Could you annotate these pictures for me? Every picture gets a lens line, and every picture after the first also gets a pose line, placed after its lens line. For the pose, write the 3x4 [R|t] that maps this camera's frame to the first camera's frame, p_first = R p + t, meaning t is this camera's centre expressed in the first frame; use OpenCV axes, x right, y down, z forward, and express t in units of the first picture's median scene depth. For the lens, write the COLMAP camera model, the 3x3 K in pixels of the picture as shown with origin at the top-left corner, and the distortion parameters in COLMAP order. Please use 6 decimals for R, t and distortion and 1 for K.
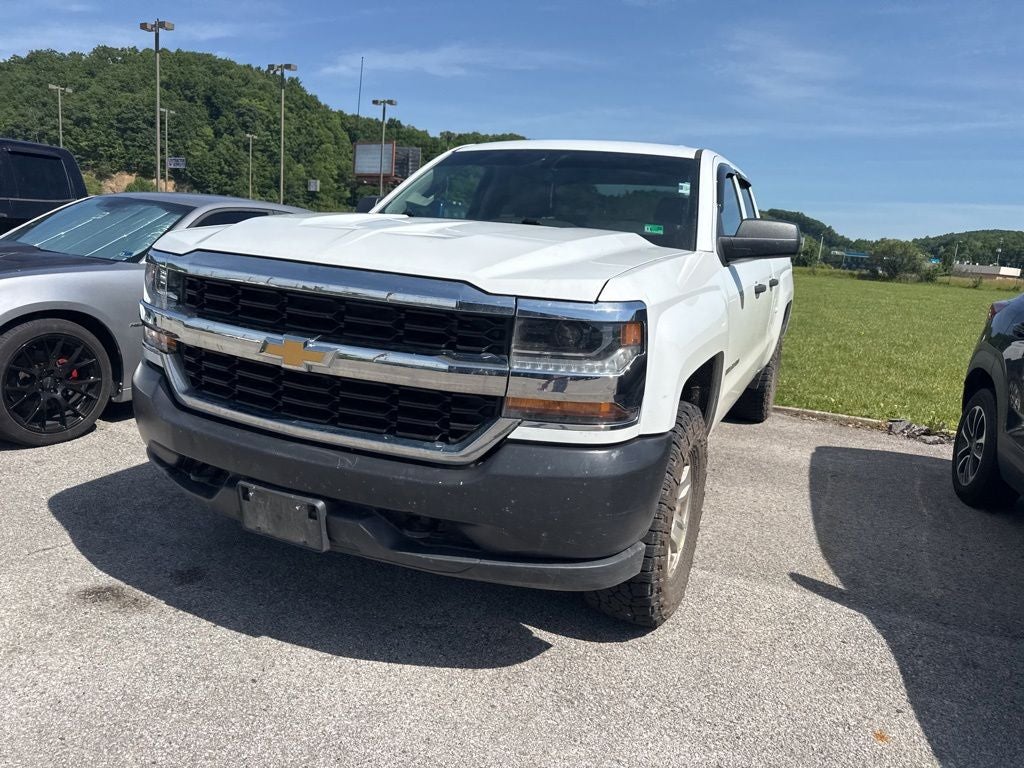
lens RADIAL K [[726.4, 0, 518.4], [0, 726.4, 387.3], [0, 0, 1]] dist [0.024705, -0.031971]
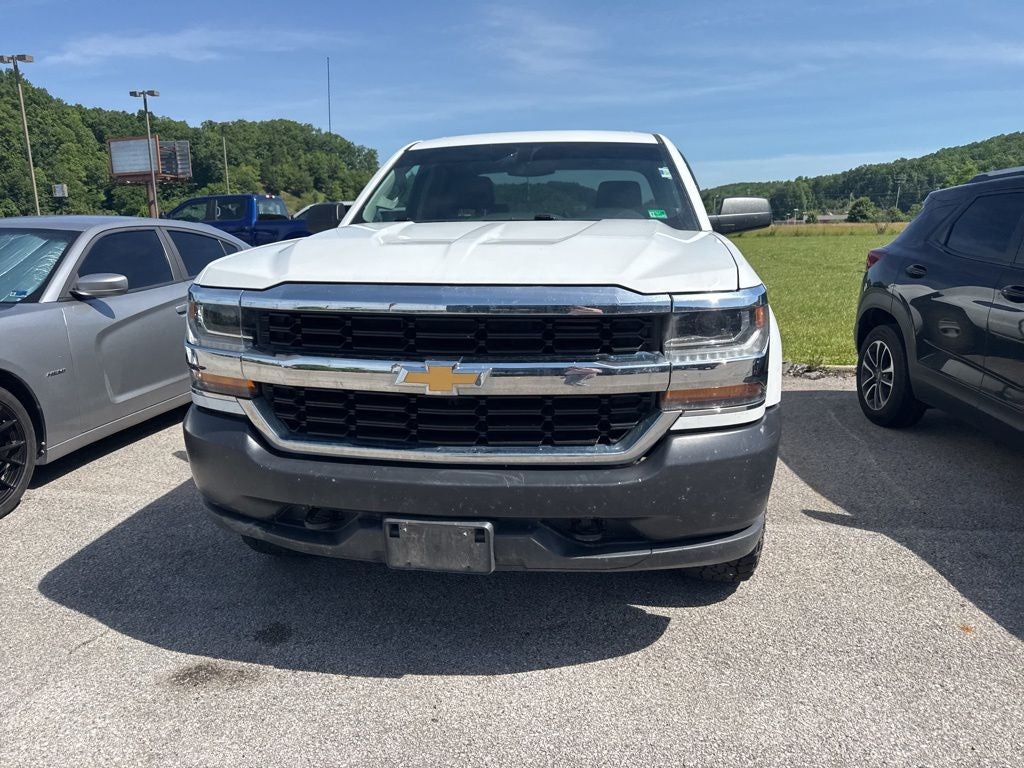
lens RADIAL K [[728.3, 0, 509.9], [0, 728.3, 386.5], [0, 0, 1]] dist [0.025655, -0.031662]
pose [[0.957868, -0.145063, 0.247883, -0.384420], [0.139306, 0.989412, 0.040707, -0.052393], [-0.251163, -0.004461, 0.967934, 0.033938]]
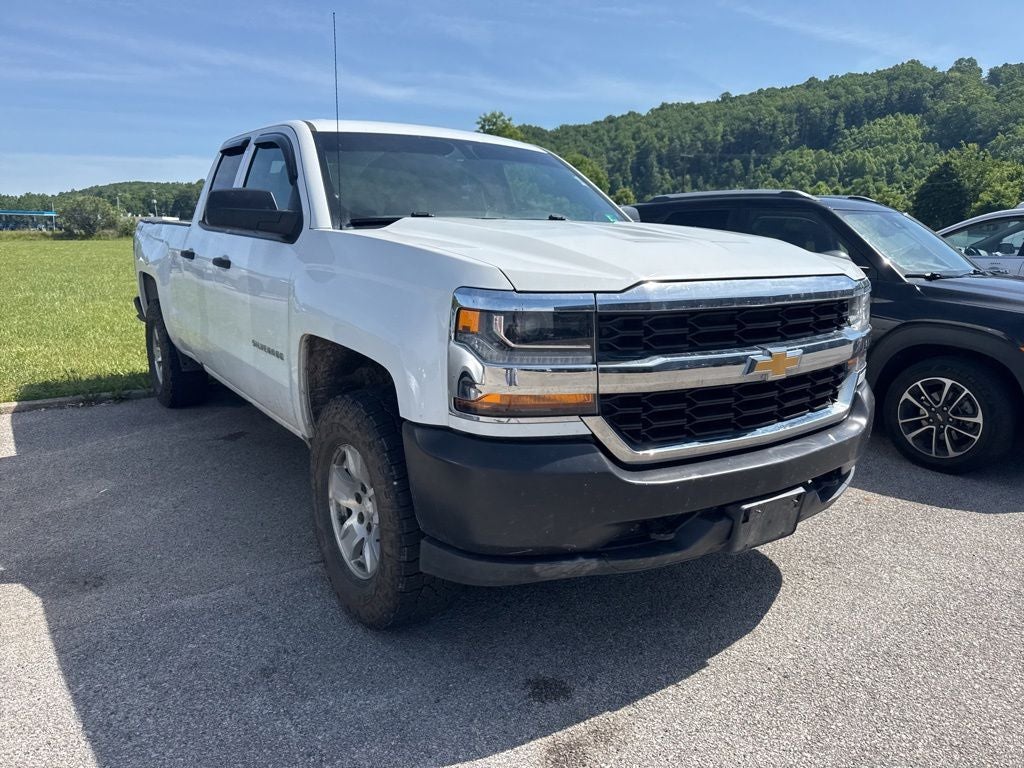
lens RADIAL K [[734.1, 0, 512.0], [0, 734.1, 384.0], [0, 0, 1]] dist [0.022673, -0.030936]
pose [[0.503220, -0.245136, 0.828661, -1.161007], [0.198821, 0.966040, 0.165038, -0.225544], [-0.840976, 0.081705, 0.534868, 0.631219]]
